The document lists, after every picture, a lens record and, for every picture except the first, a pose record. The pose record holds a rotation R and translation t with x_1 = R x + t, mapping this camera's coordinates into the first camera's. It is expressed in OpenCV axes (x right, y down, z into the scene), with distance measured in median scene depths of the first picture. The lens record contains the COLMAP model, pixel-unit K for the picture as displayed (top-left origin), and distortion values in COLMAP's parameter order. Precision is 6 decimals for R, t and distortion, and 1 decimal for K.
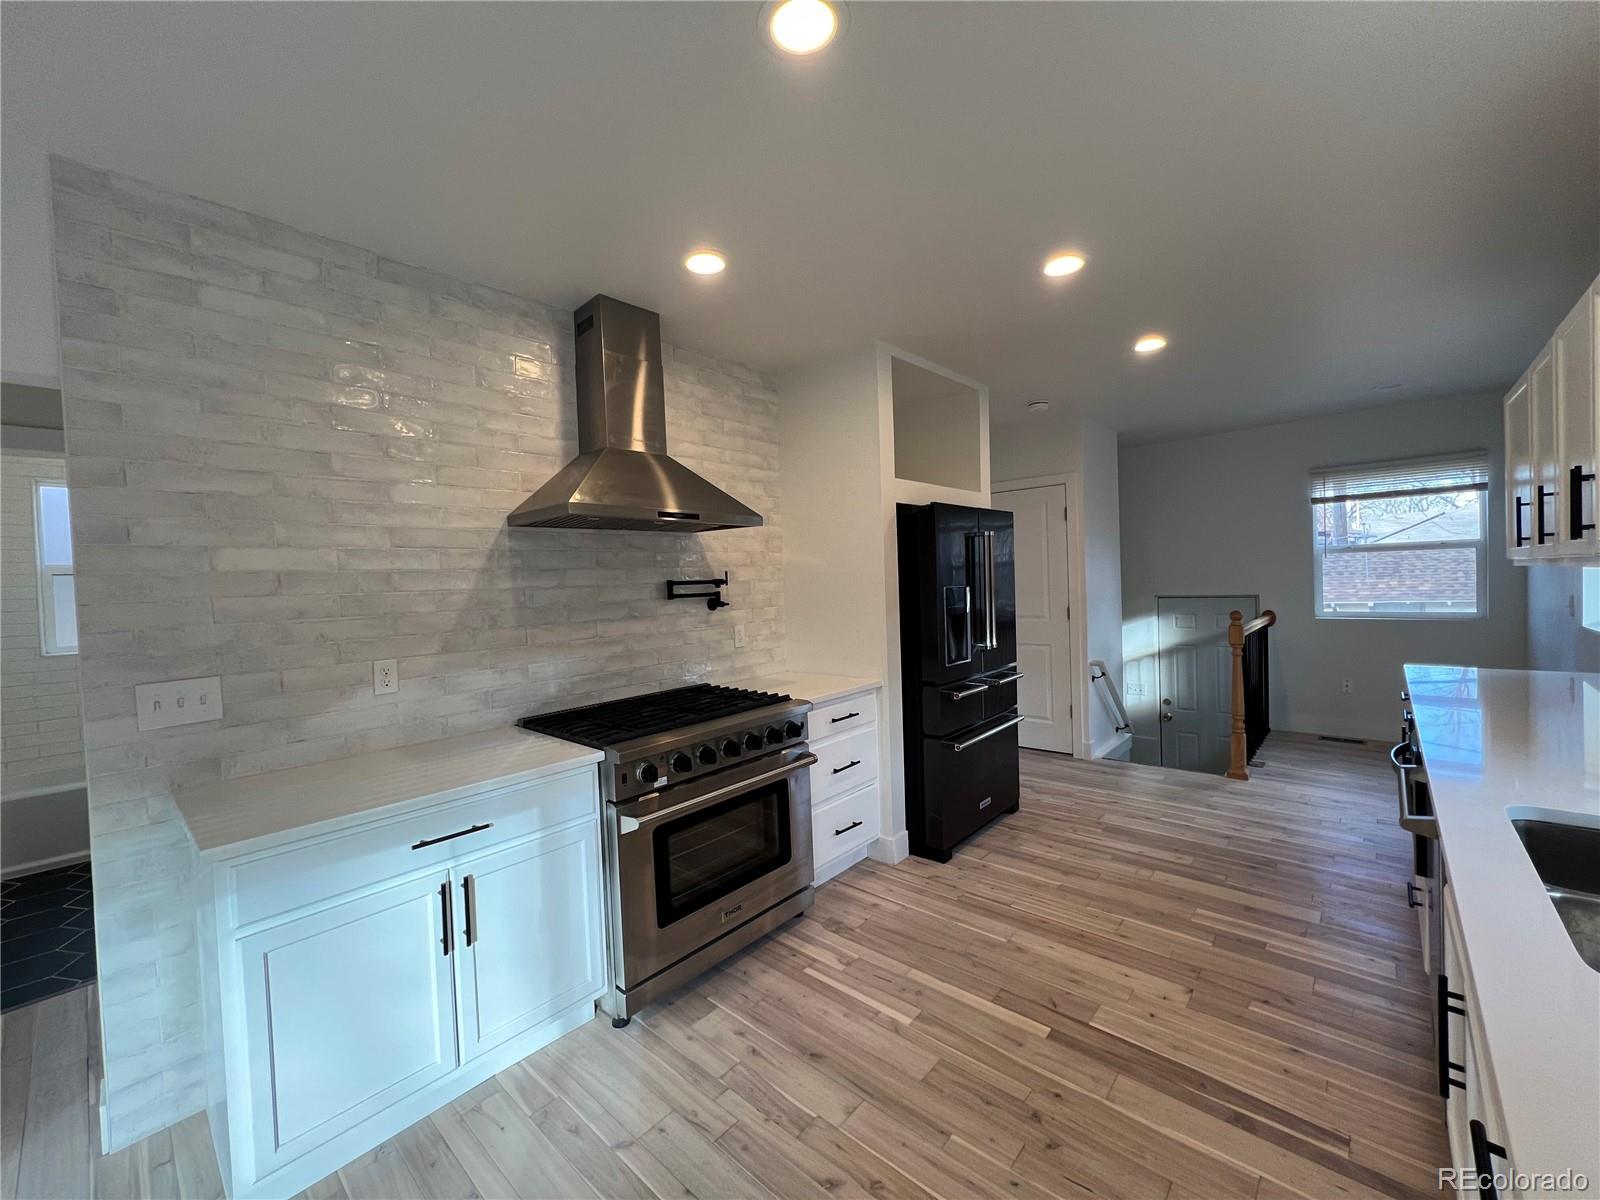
lens RADIAL K [[637.6, 0, 796.2], [0, 637.6, 583.6], [0, 0, 1]] dist [0.000260, -0.000404]
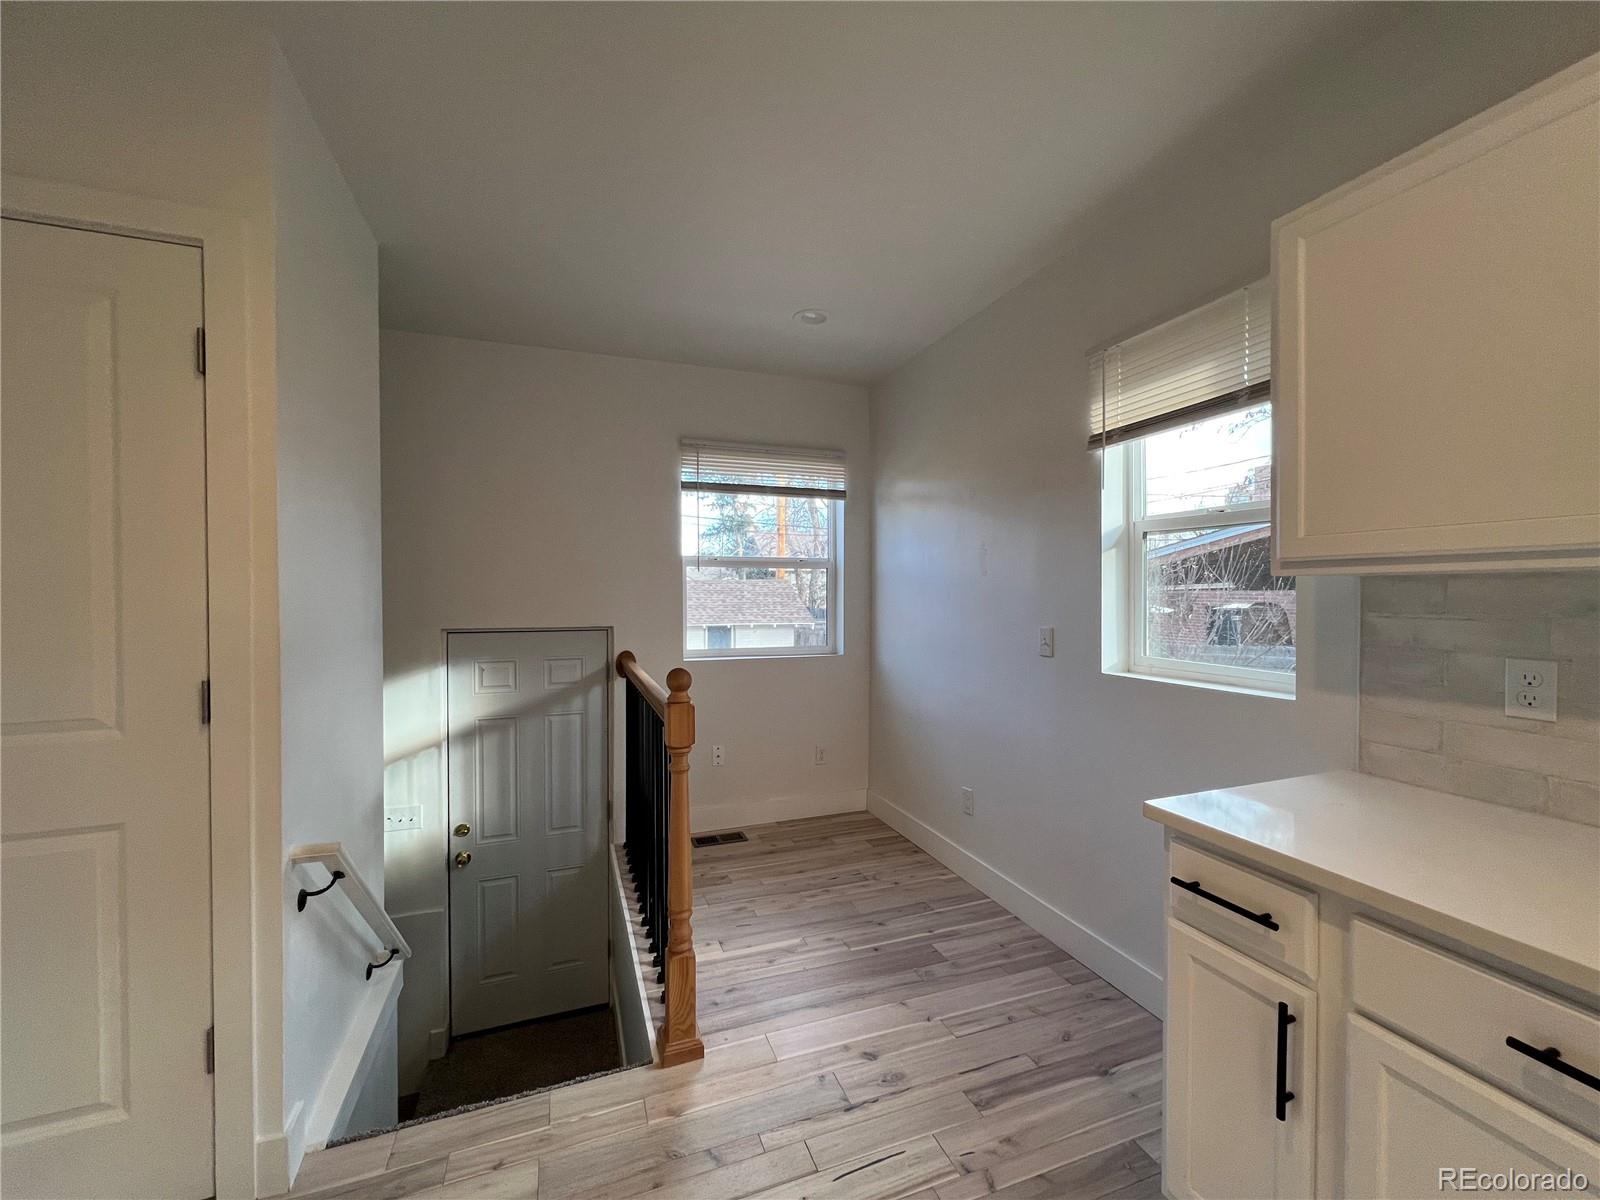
lens RADIAL K [[637.6, 0, 792.8], [0, 637.6, 614.2], [0, 0, 1]] dist [0.000260, -0.000404]
pose [[0.465944, 0.040278, 0.883897, 0.272504], [-0.004370, 0.999056, -0.043222, 0.033572], [-0.884803, 0.016277, 0.465680, 0.587278]]
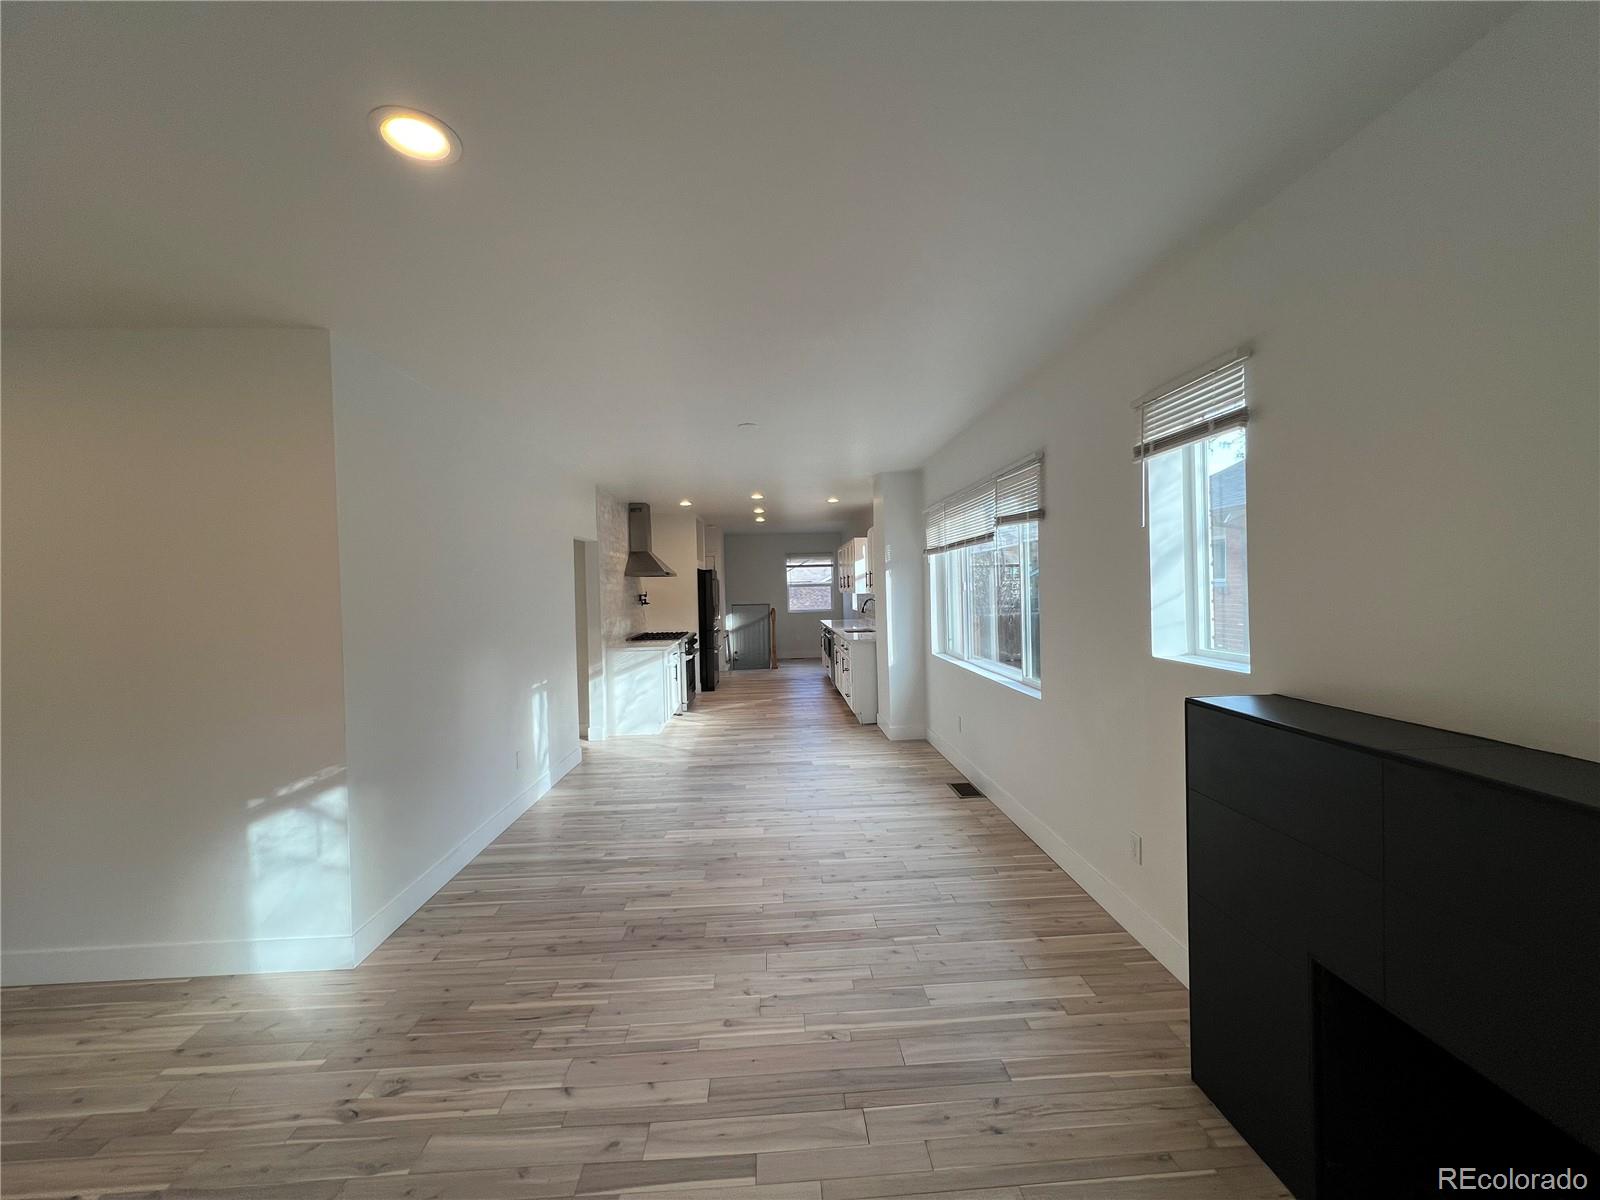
lens RADIAL K [[637.6, 0, 798.1], [0, 637.6, 595.7], [0, 0, 1]] dist [0.000260, -0.000404]
pose [[0.709173, 0.007043, 0.705000, -0.975729], [0.006358, 0.999846, -0.016385, 0.029555], [-0.705006, 0.016102, 0.709018, -0.857877]]
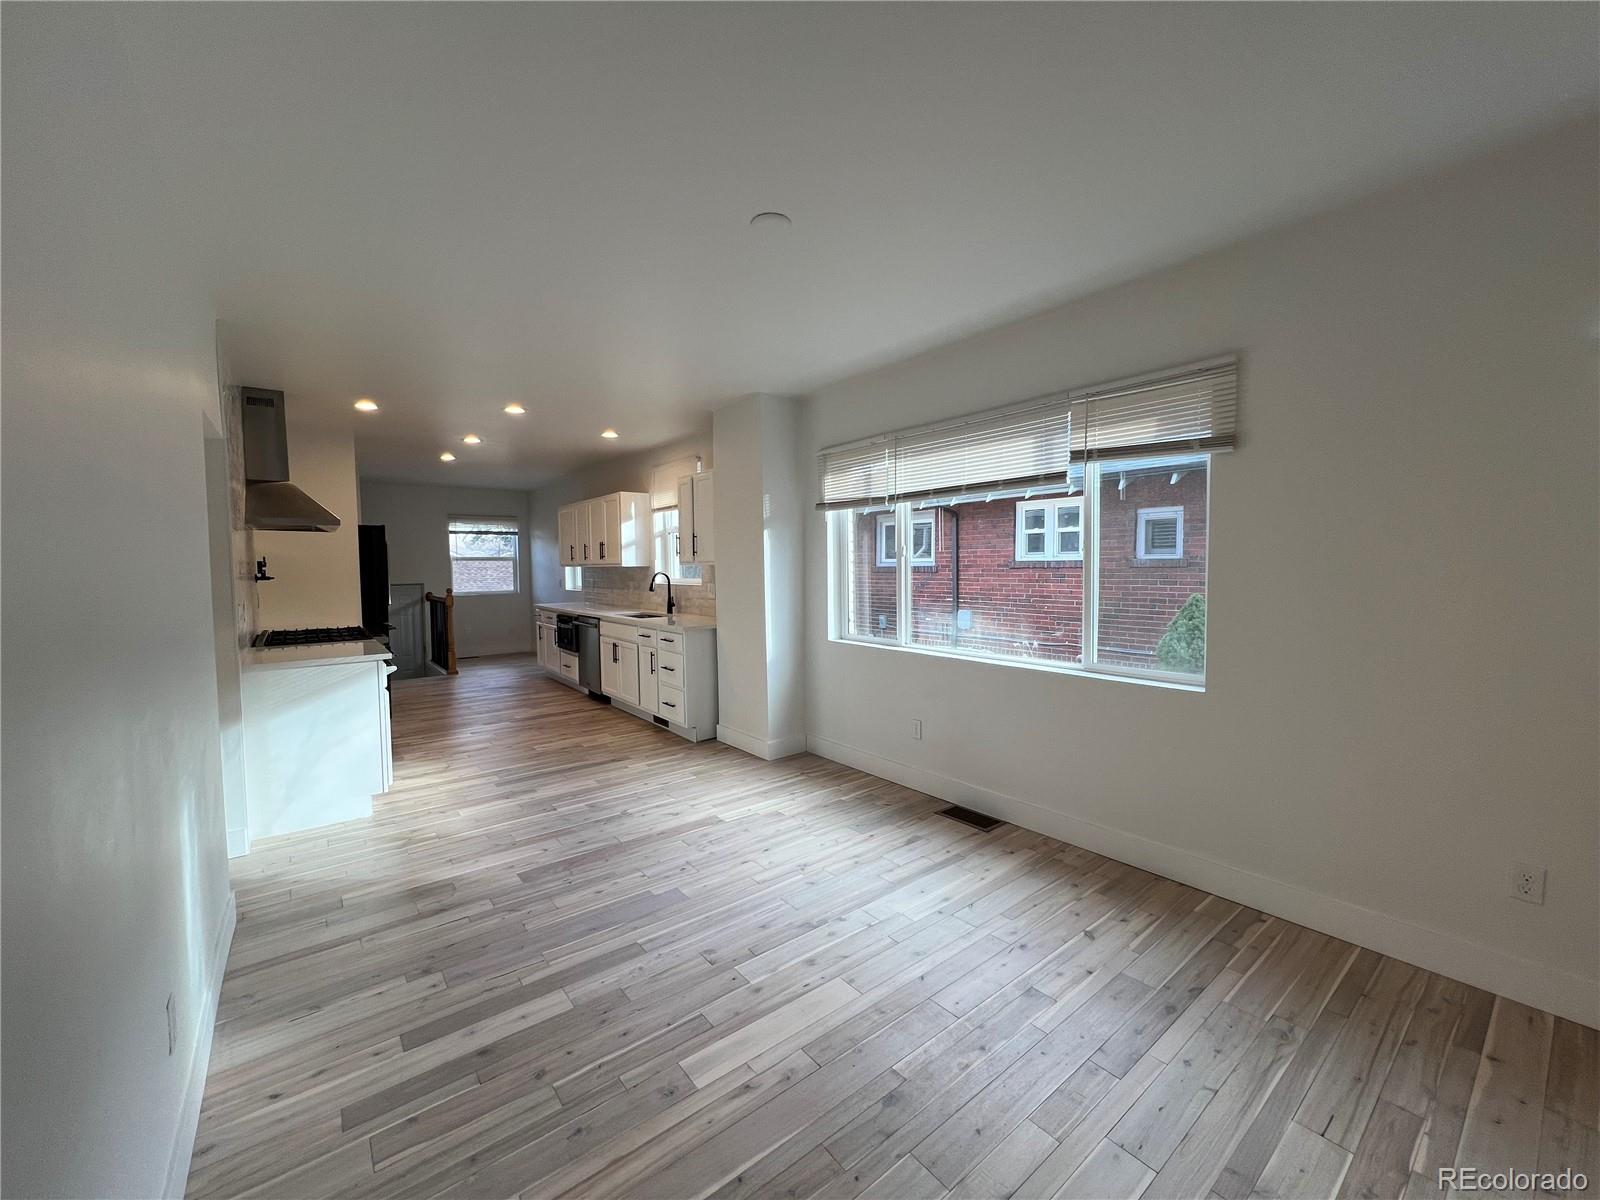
lens RADIAL K [[637.6, 0, 795.7], [0, 637.6, 594.8], [0, 0, 1]] dist [0.000260, -0.000404]
pose [[0.169366, -0.014027, 0.985453, -0.867637], [0.012373, 0.999850, 0.012106, 0.042900], [-0.985476, 0.010142, 0.169514, -0.314346]]
